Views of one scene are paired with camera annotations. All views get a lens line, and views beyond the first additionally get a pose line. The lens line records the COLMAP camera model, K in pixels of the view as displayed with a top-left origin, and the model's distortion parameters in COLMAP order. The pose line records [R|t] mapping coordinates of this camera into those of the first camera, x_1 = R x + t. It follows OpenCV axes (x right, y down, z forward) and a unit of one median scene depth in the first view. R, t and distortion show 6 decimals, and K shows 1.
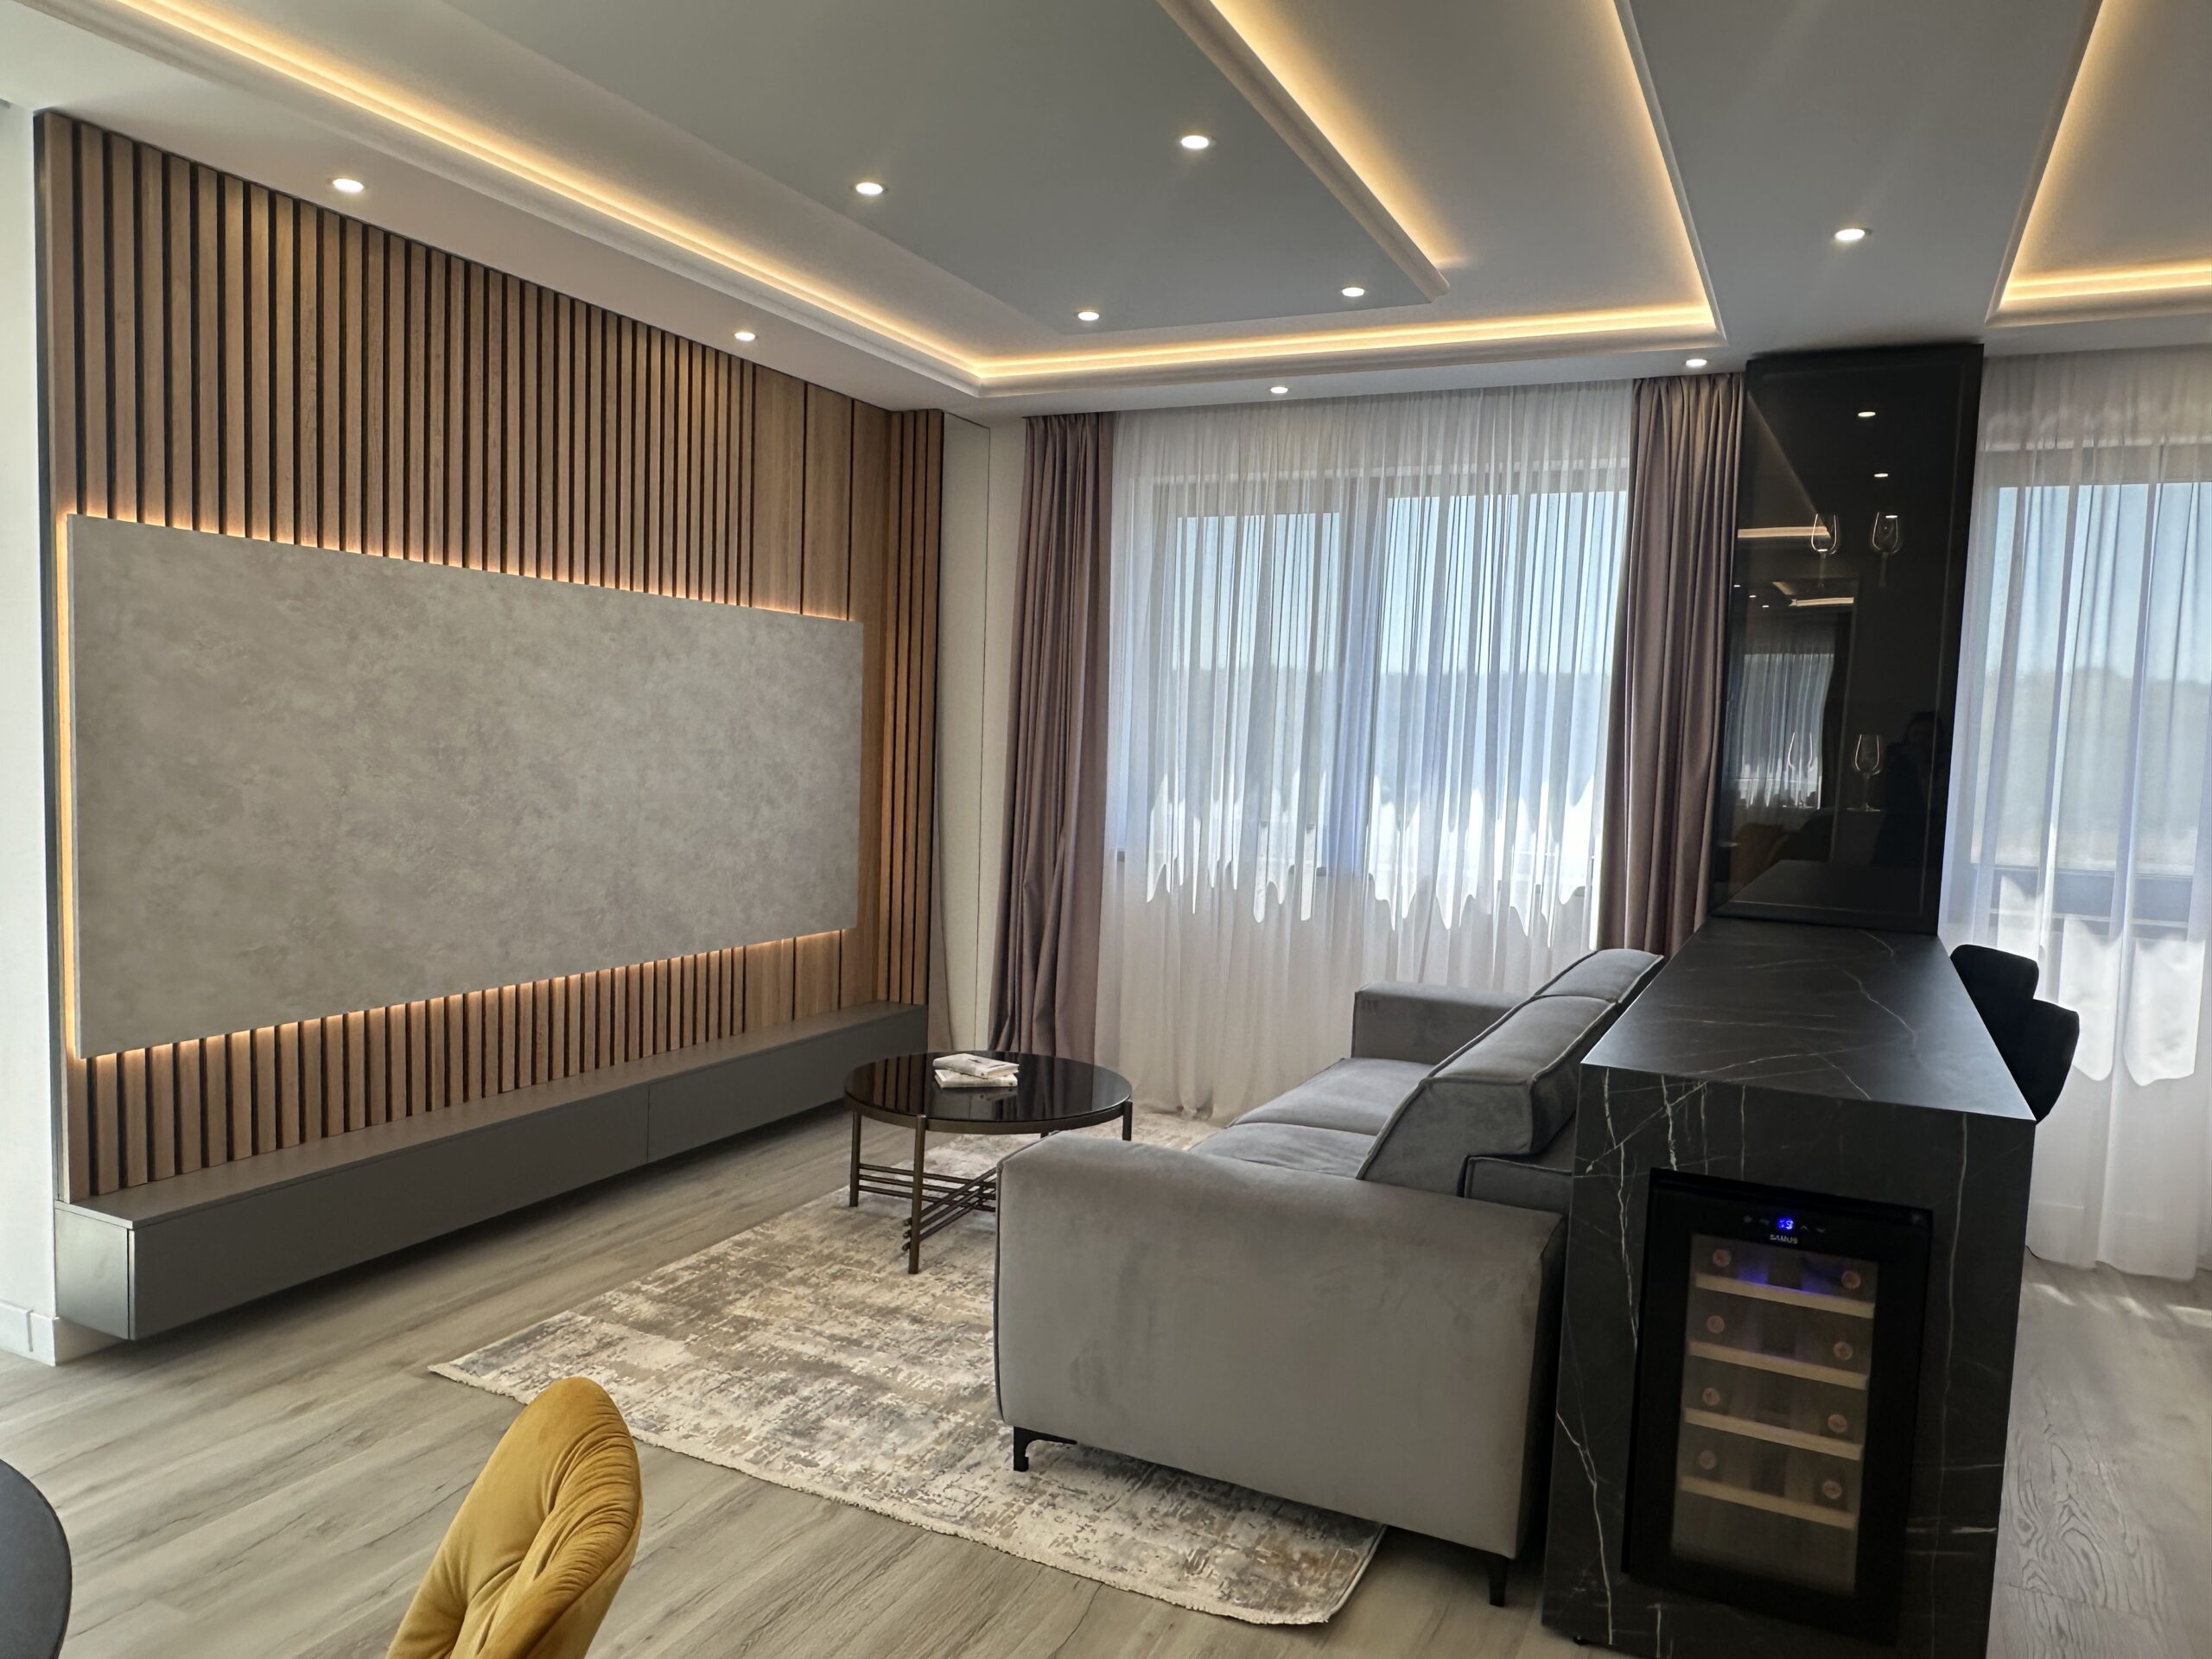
lens RADIAL K [[1556.1, 0, 1093.5], [0, 1556.1, 851.9], [0, 0, 1]] dist [0.001227, -0.002220]
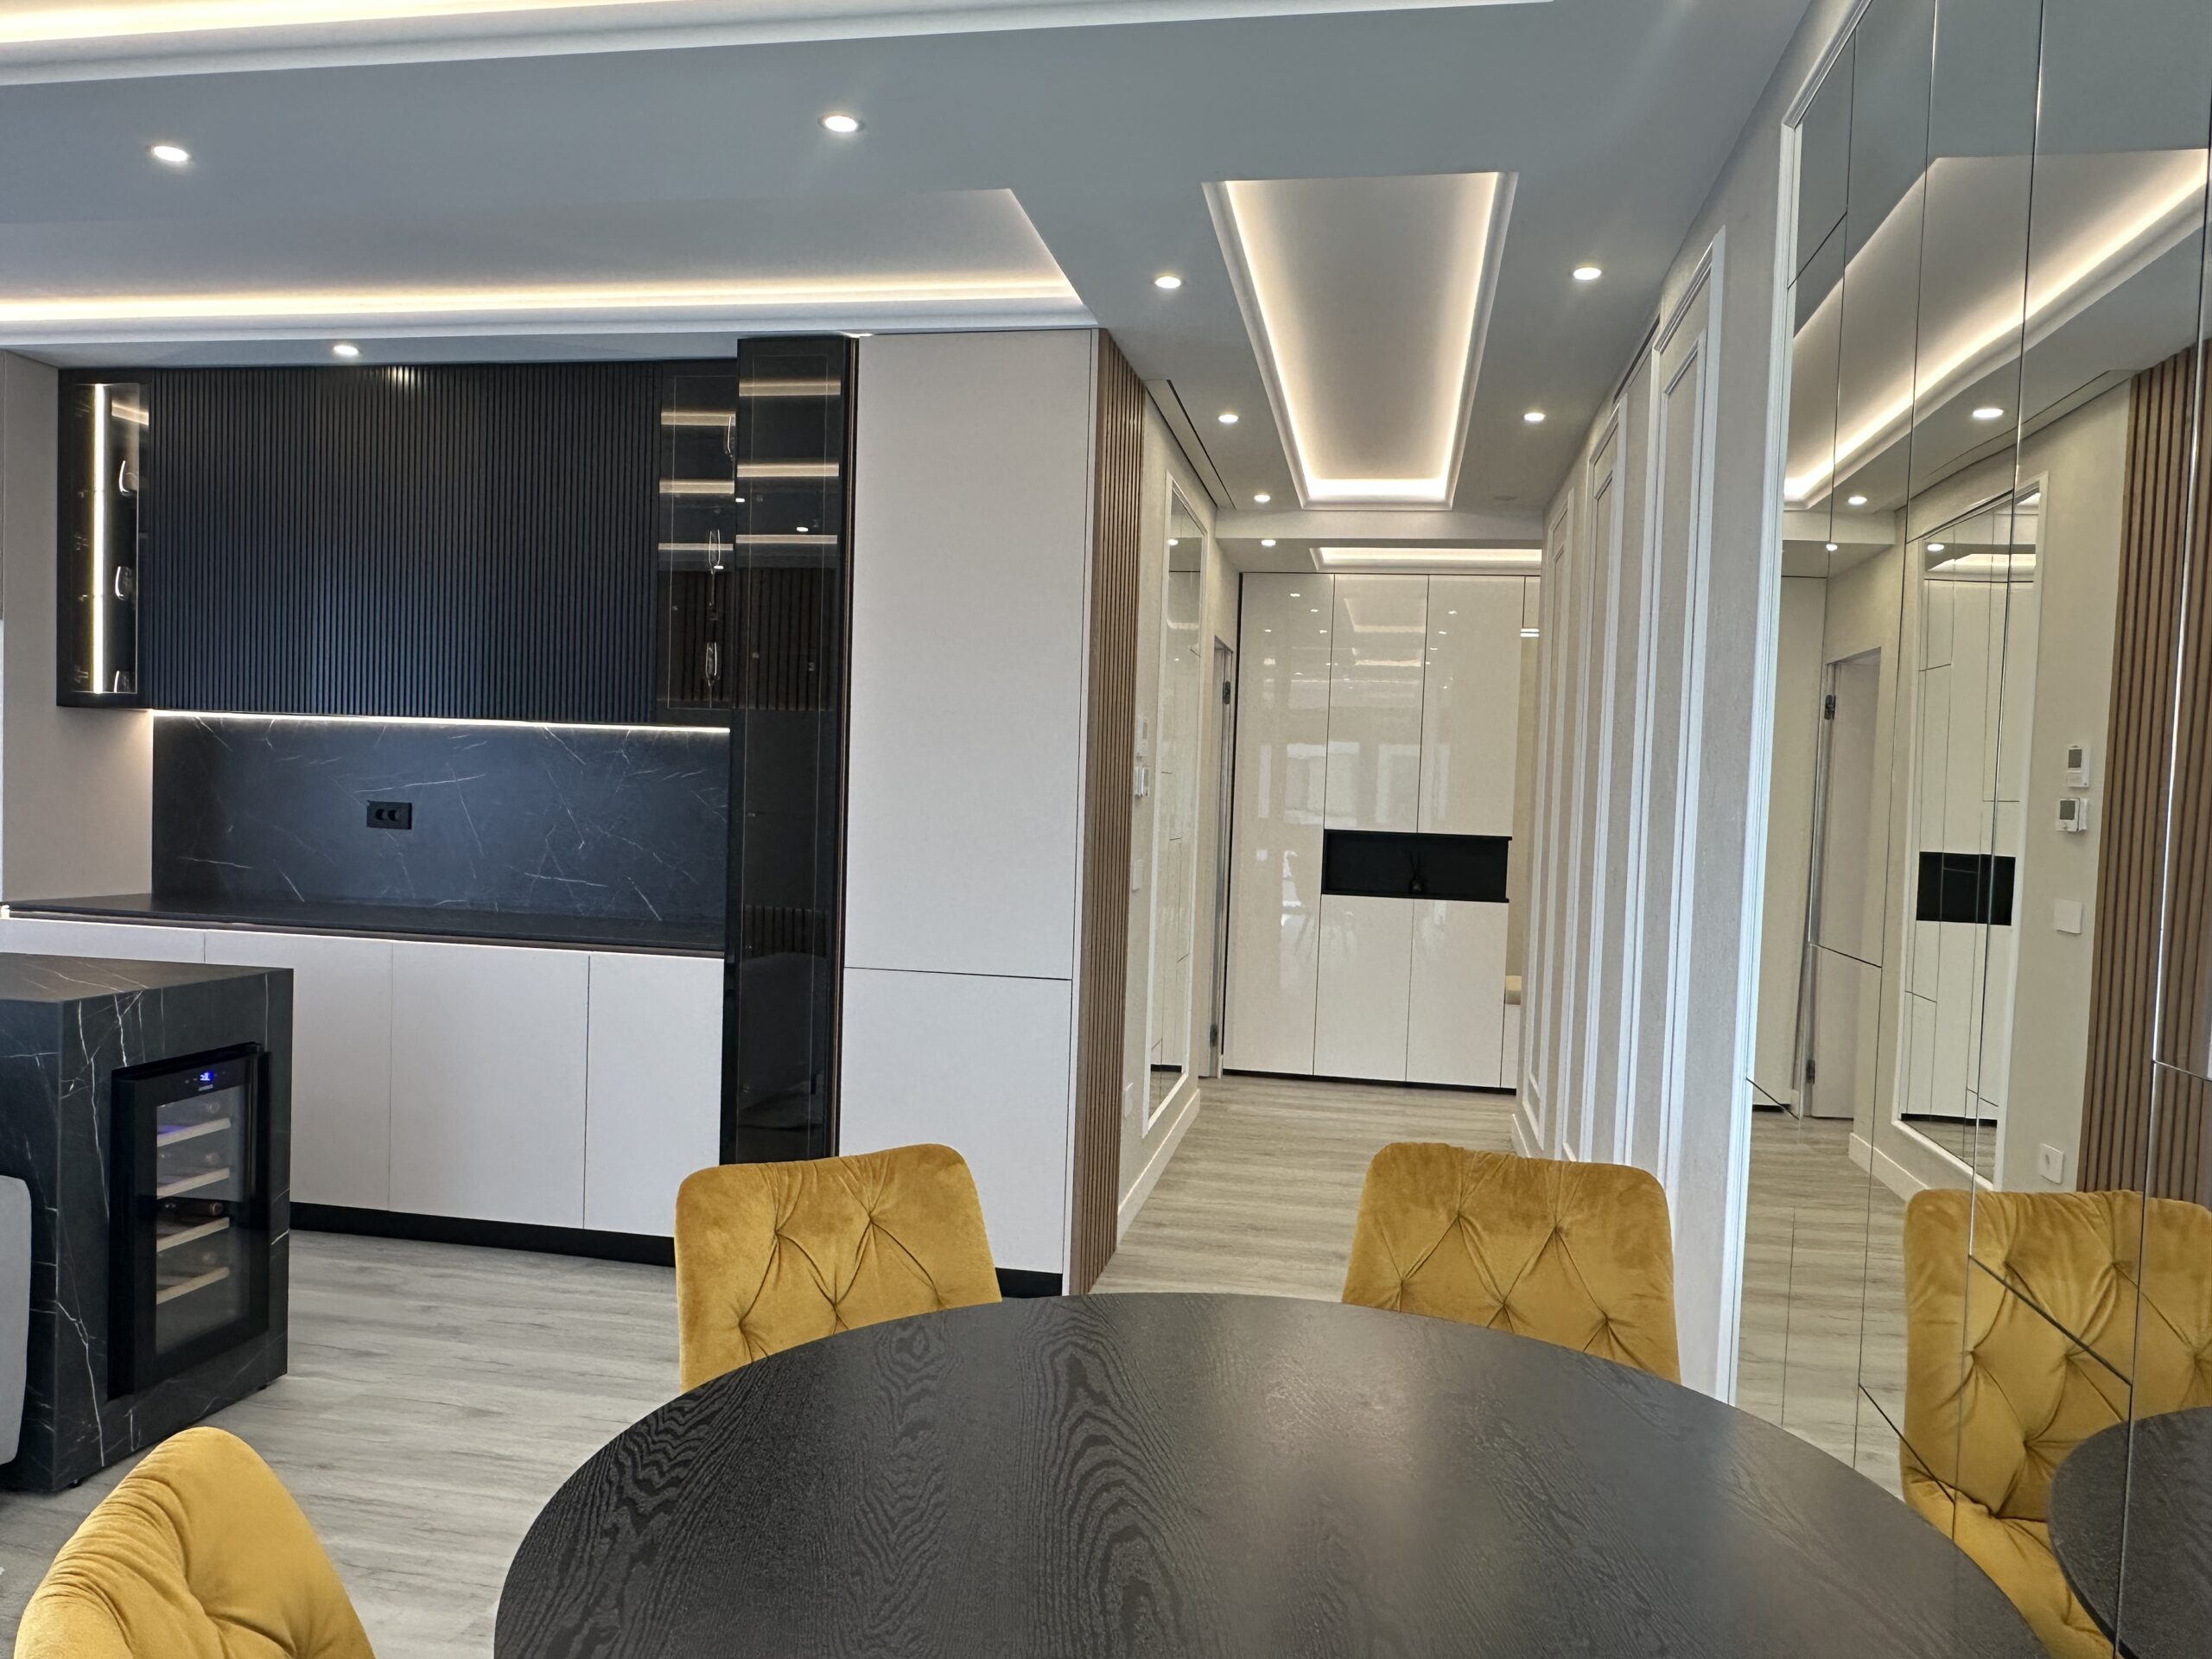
lens RADIAL K [[1556.1, 0, 1093.5], [0, 1556.1, 851.9], [0, 0, 1]] dist [0.001227, -0.002220]
pose [[-0.262508, -0.079969, 0.961610, -0.655657], [0.030604, 0.995368, 0.091131, -0.039019], [-0.964444, 0.053352, -0.258845, 0.349362]]
